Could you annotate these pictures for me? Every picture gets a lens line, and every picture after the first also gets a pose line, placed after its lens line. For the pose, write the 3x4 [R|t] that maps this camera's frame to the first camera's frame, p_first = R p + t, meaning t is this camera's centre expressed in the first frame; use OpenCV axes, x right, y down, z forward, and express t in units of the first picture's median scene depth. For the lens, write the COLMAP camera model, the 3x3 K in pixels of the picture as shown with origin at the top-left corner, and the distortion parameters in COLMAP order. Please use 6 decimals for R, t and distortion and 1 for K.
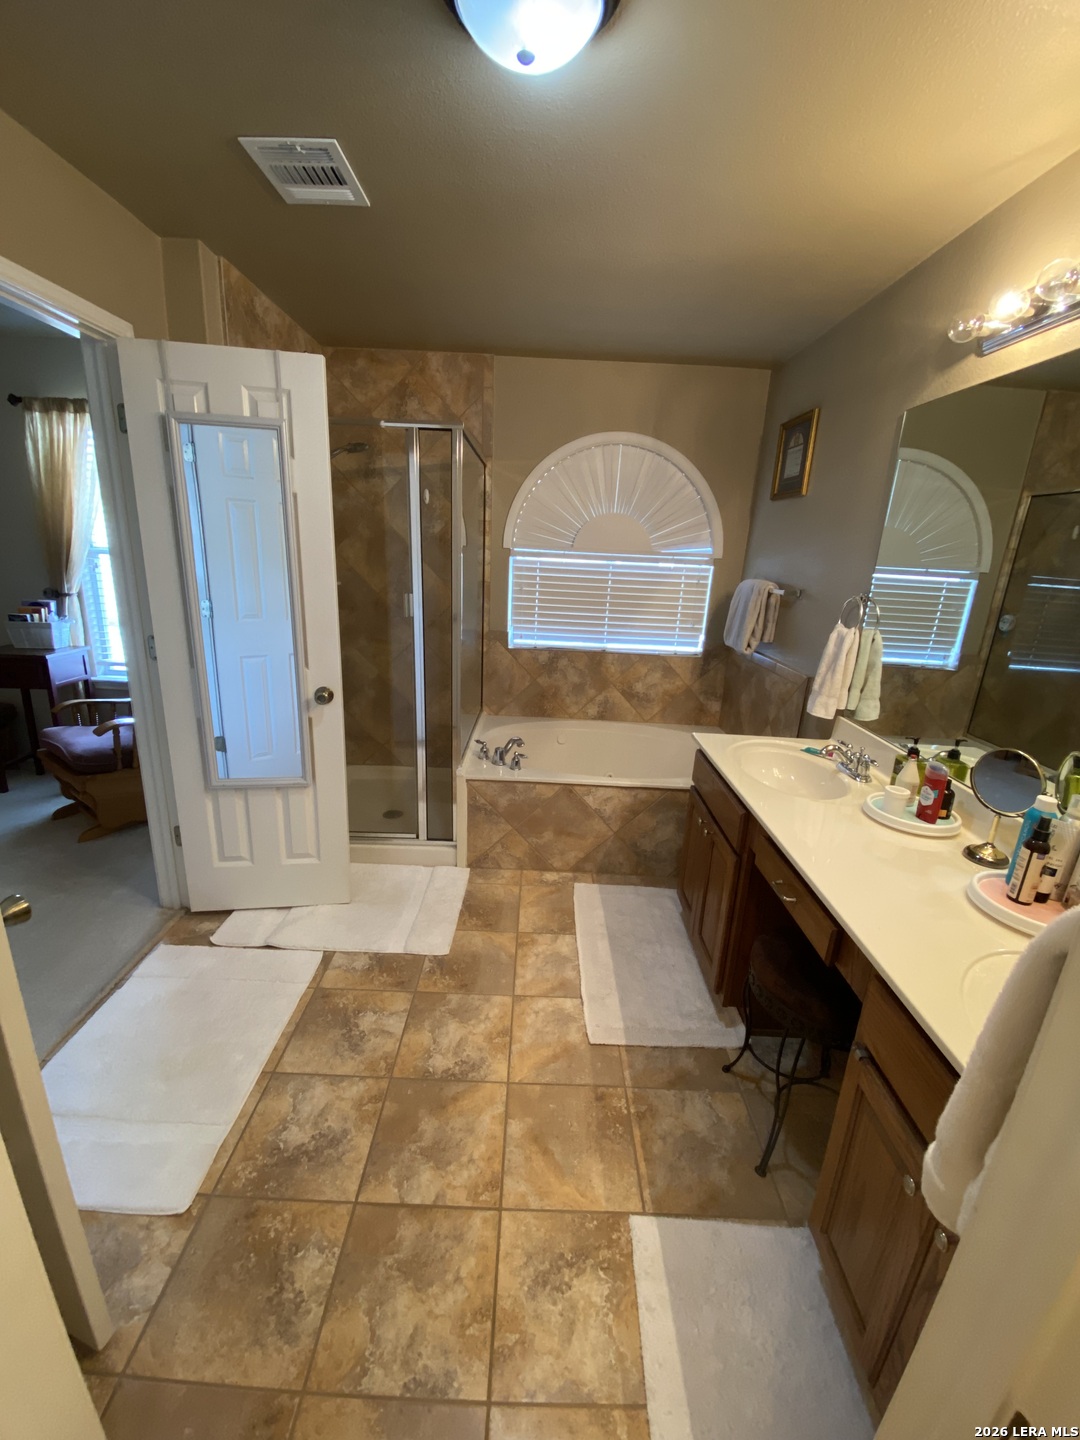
lens RADIAL K [[579.2, 0, 537.1], [0, 579.2, 707.9], [0, 0, 1]] dist [0.023010, -0.022512]
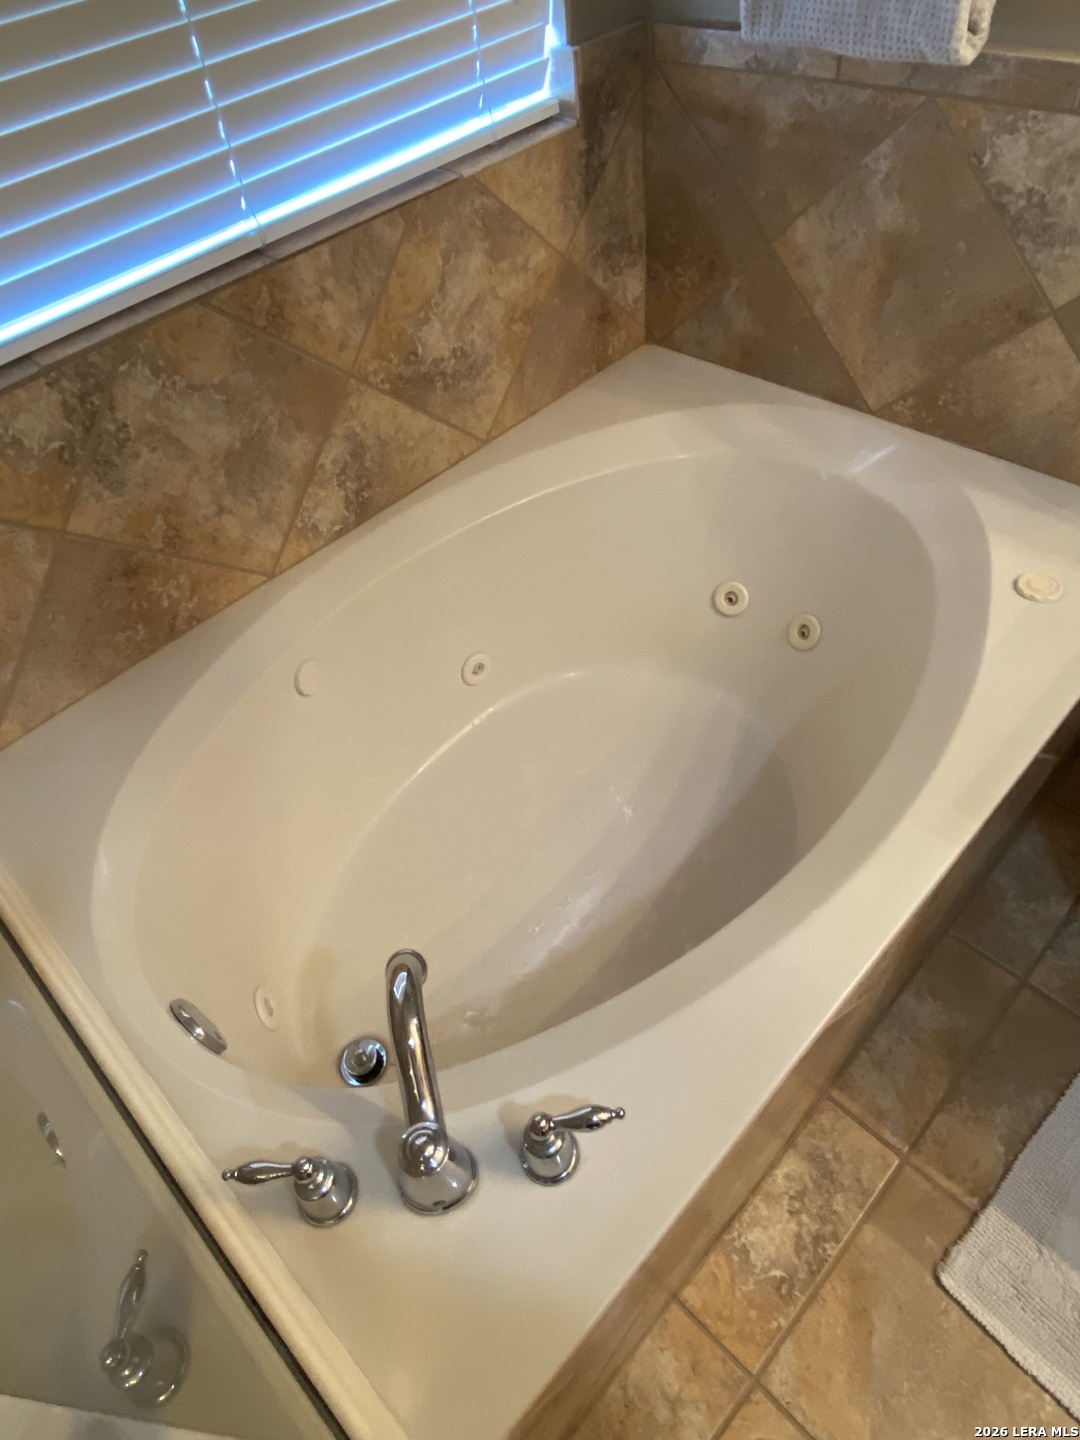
lens RADIAL K [[924.3, 0, 540.0], [0, 924.3, 720.0], [0, 0, 1]] dist [-0.001798, -0.004471]
pose [[0.694176, -0.613078, 0.377168, -0.073974], [0.332687, 0.737930, 0.587179, -0.197295], [-0.638310, -0.282126, 0.716216, 0.903261]]
